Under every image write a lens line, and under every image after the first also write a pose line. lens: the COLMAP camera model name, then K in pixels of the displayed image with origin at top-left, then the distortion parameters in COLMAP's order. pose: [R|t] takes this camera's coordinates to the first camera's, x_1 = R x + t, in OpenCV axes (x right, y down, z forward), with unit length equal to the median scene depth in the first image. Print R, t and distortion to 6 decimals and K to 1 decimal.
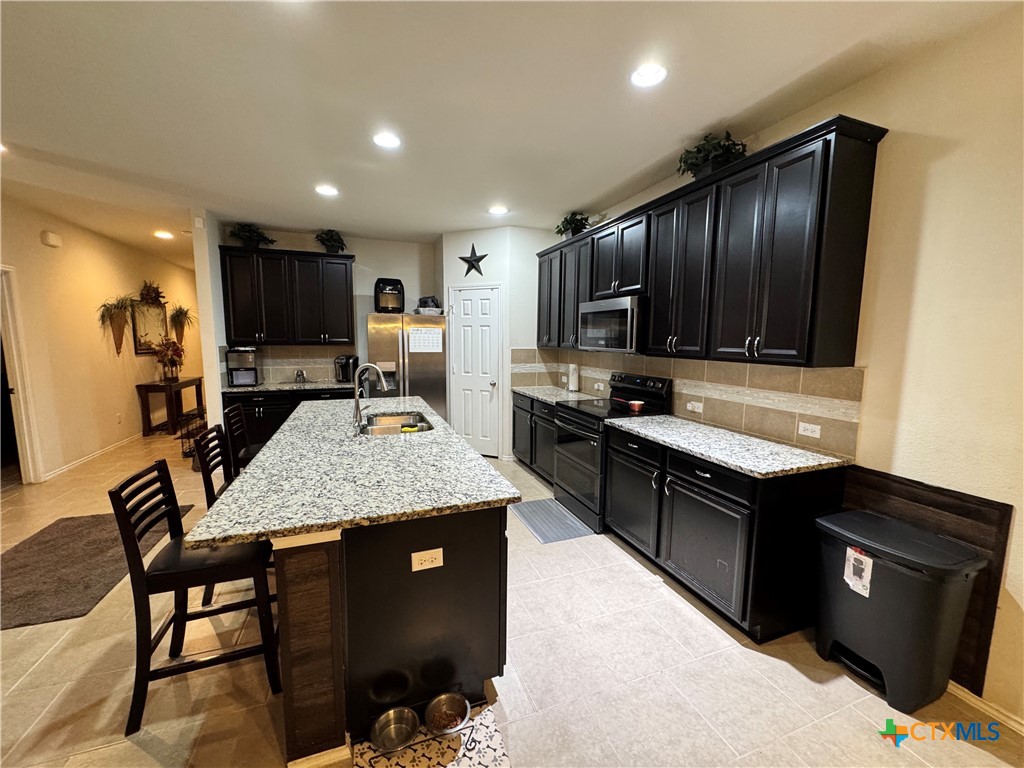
lens RADIAL K [[406.9, 0, 511.1], [0, 406.9, 385.3], [0, 0, 1]] dist [-0.001579, -0.000277]
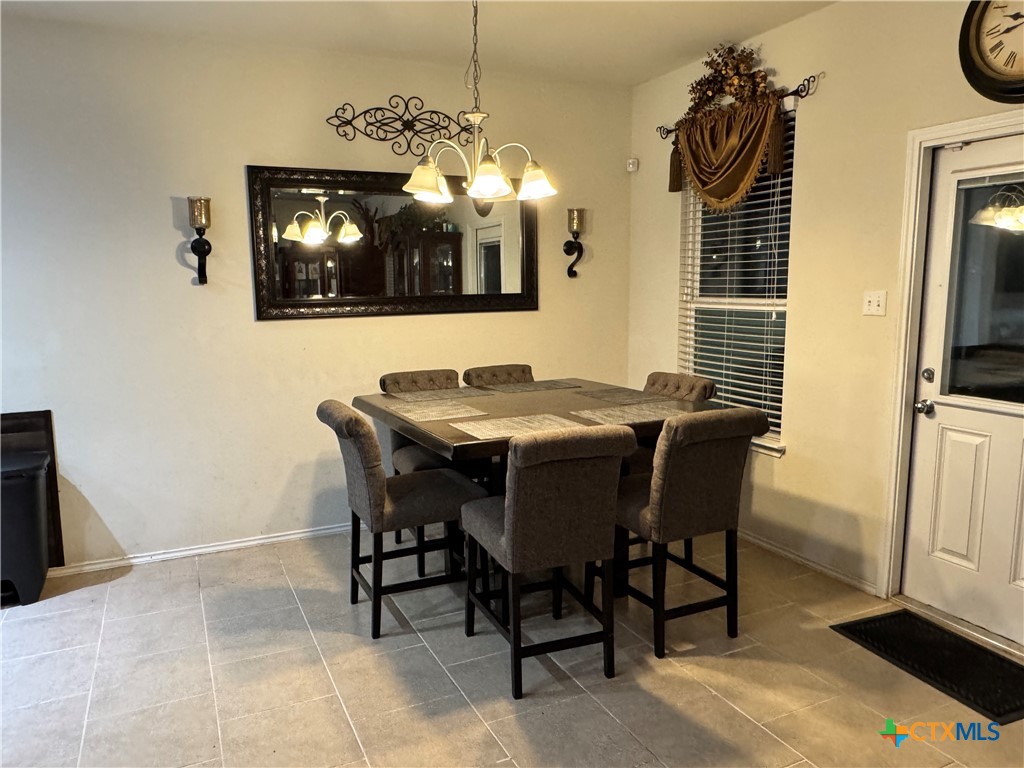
lens RADIAL K [[717.5, 0, 507.6], [0, 717.5, 384.0], [0, 0, 1]] dist [-0.000754, 0.000892]
pose [[-0.085683, -0.146644, 0.985471, -0.371954], [0.121796, 0.980149, 0.156442, 0.009937], [-0.988850, 0.133430, -0.066121, -0.101850]]
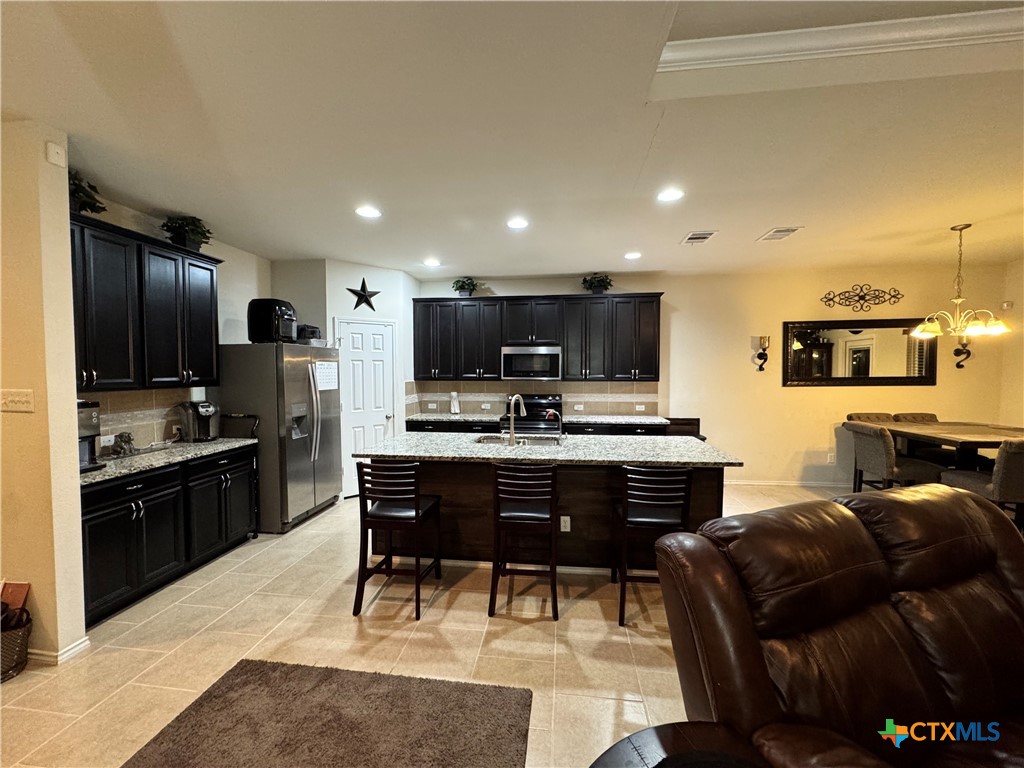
lens RADIAL K [[406.9, 0, 511.1], [0, 406.9, 385.3], [0, 0, 1]] dist [-0.001579, -0.000277]
pose [[0.462404, -0.044116, 0.885571, -0.818685], [0.109412, 0.993967, -0.007614, -0.041686], [-0.879893, 0.100412, 0.464441, 0.249935]]
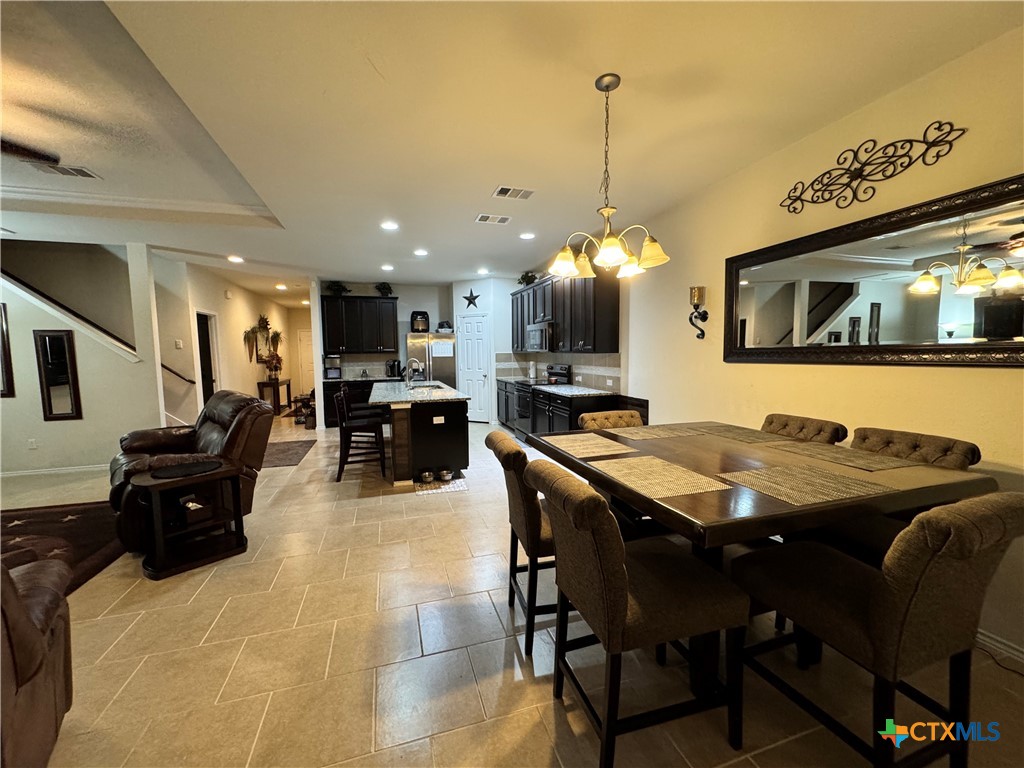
lens RADIAL K [[406.9, 0, 511.1], [0, 406.9, 385.3], [0, 0, 1]] dist [-0.001579, -0.000277]
pose [[0.998304, -0.015451, -0.056125, 0.148497], [0.013706, 0.999414, -0.031354, 0.087027], [0.056577, 0.030532, 0.997931, -0.583643]]
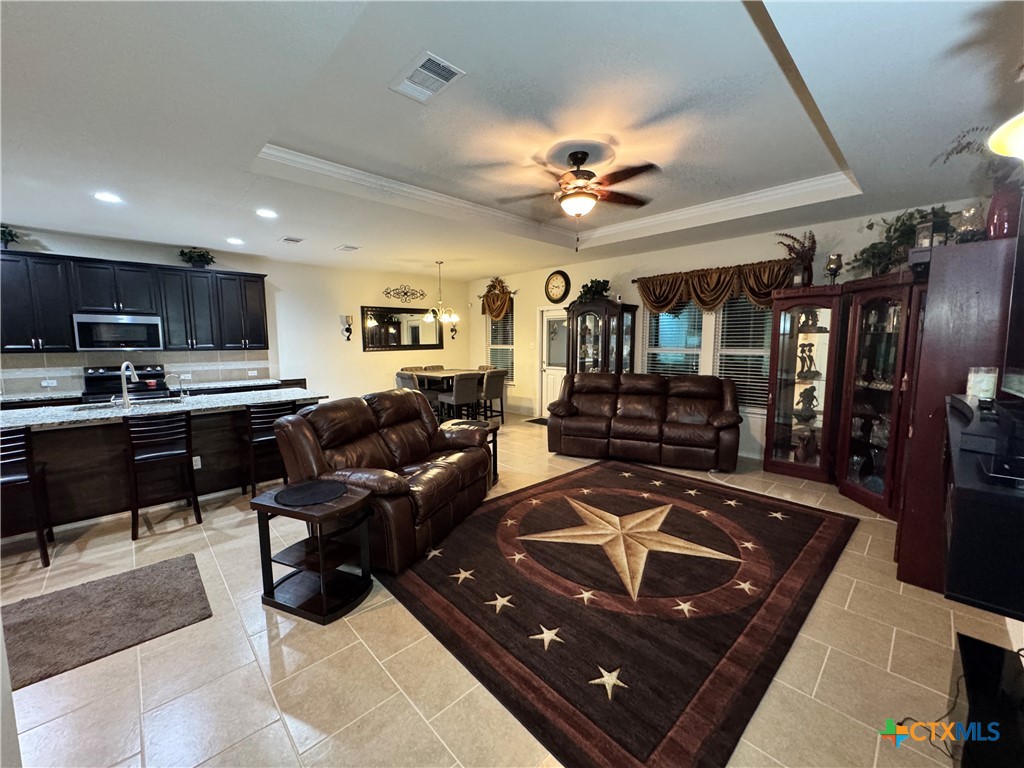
lens RADIAL K [[406.9, 0, 511.1], [0, 406.9, 385.3], [0, 0, 1]] dist [-0.001579, -0.000277]
pose [[-0.394012, -0.108466, 0.912683, -1.171720], [0.106432, 0.980947, 0.162526, -0.034118], [-0.912922, 0.161176, -0.374960, 0.204645]]
